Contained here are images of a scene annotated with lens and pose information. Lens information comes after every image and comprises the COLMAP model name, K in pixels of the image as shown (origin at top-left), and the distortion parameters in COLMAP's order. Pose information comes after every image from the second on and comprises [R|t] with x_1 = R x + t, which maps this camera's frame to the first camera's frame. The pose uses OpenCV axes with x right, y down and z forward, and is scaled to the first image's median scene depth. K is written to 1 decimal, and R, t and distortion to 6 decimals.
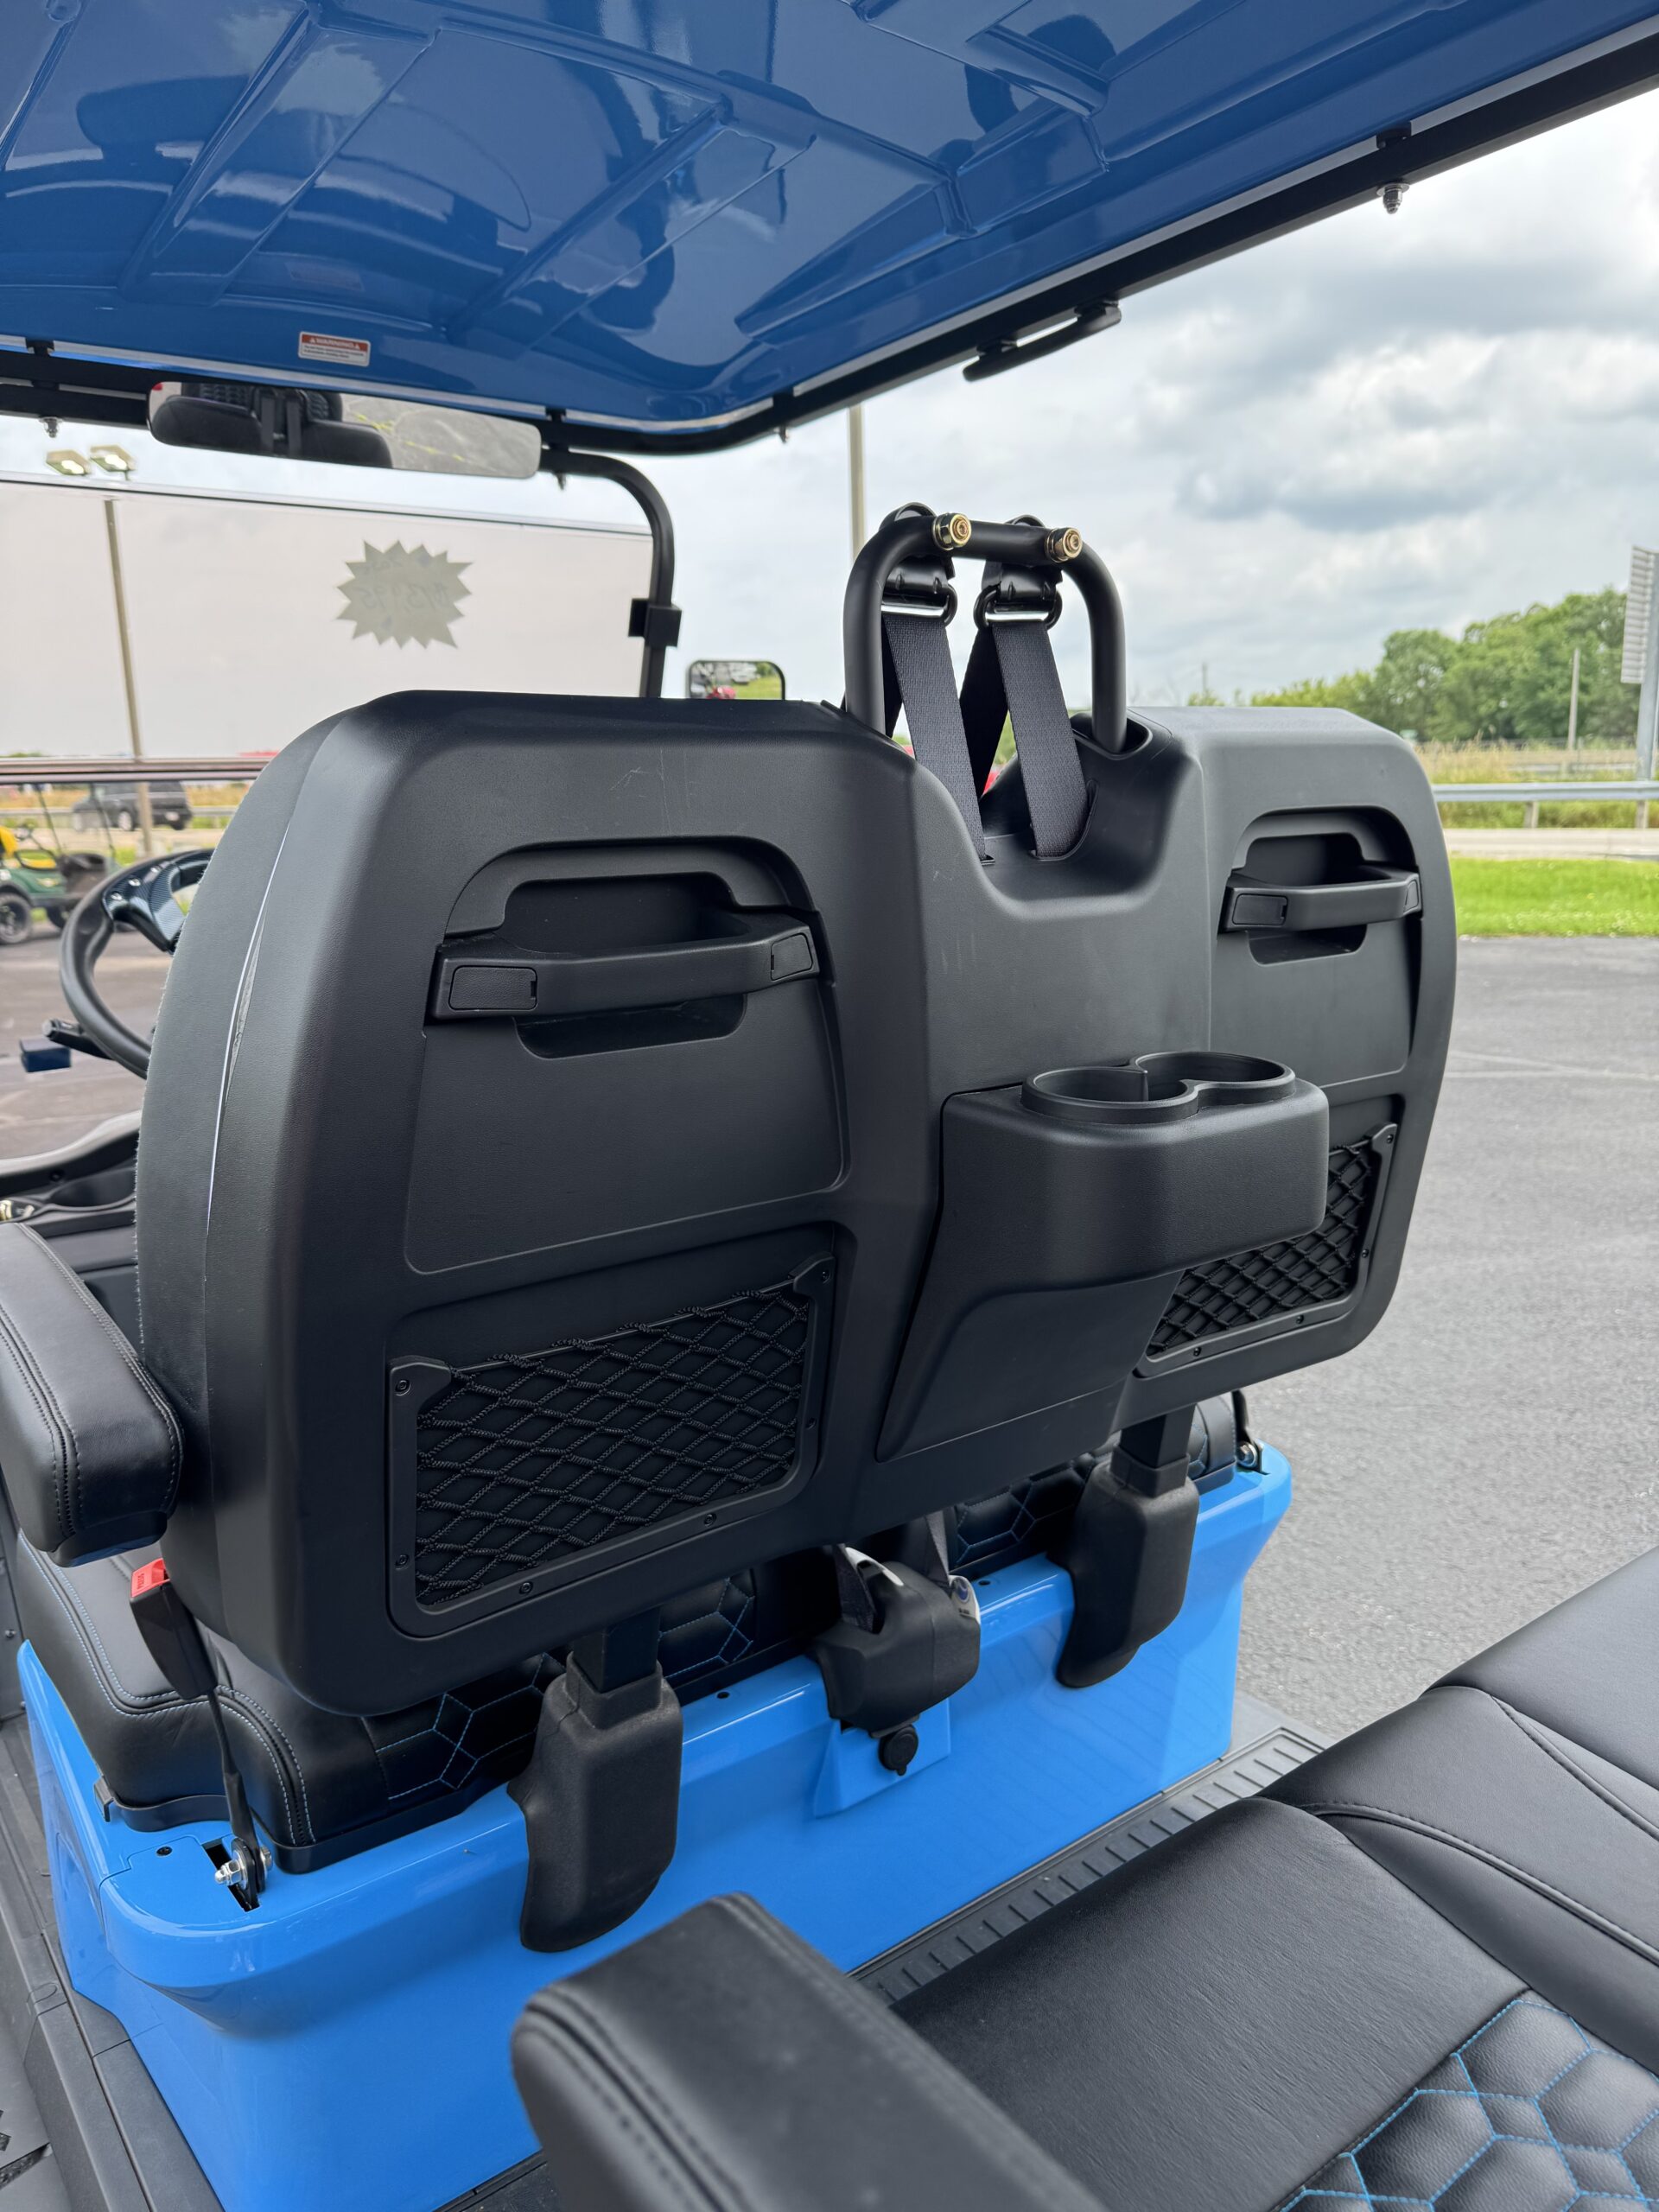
lens RADIAL K [[1590.1, 0, 829.5], [0, 1590.1, 1106.0], [0, 0, 1]] dist [-0.003268, -0.003510]
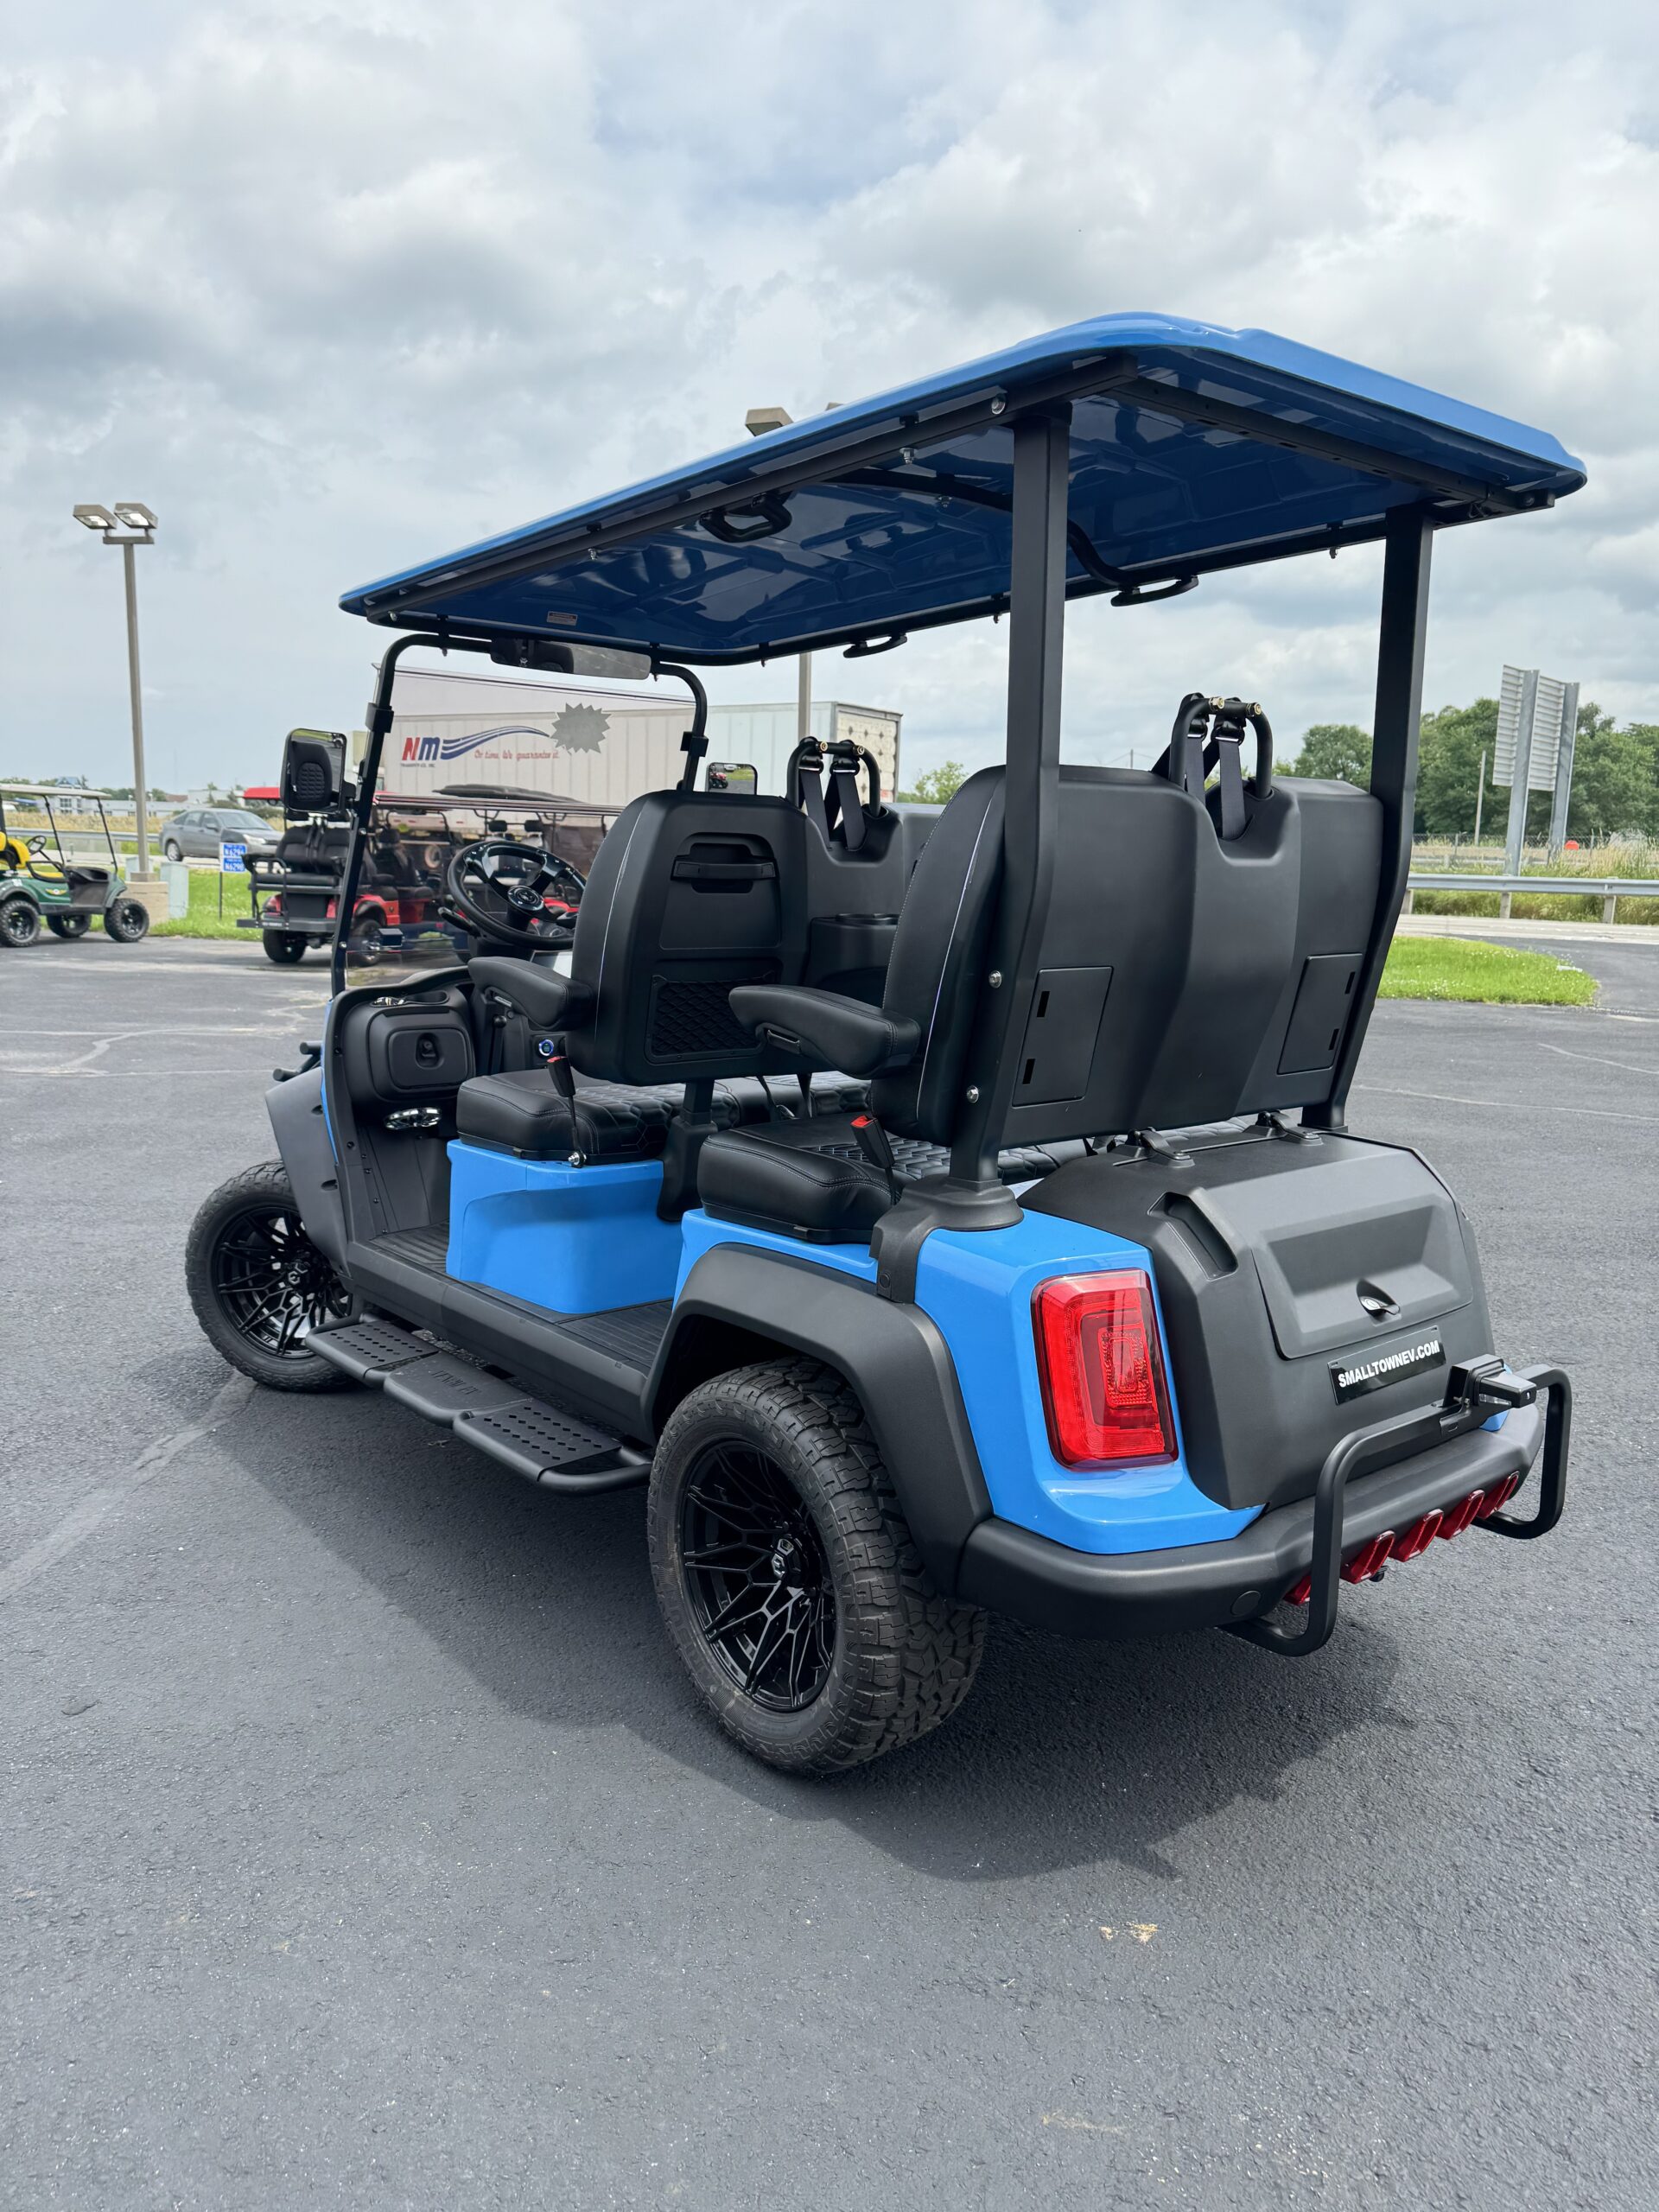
lens RADIAL K [[1649.7, 0, 829.5], [0, 1649.7, 1106.0], [0, 0, 1]] dist [0.051621, -0.046235]
pose [[0.998162, 0.043692, 0.041995, -0.007354], [-0.041766, 0.998082, -0.045697, 0.240327], [-0.043911, 0.043859, 0.998072, -1.072181]]
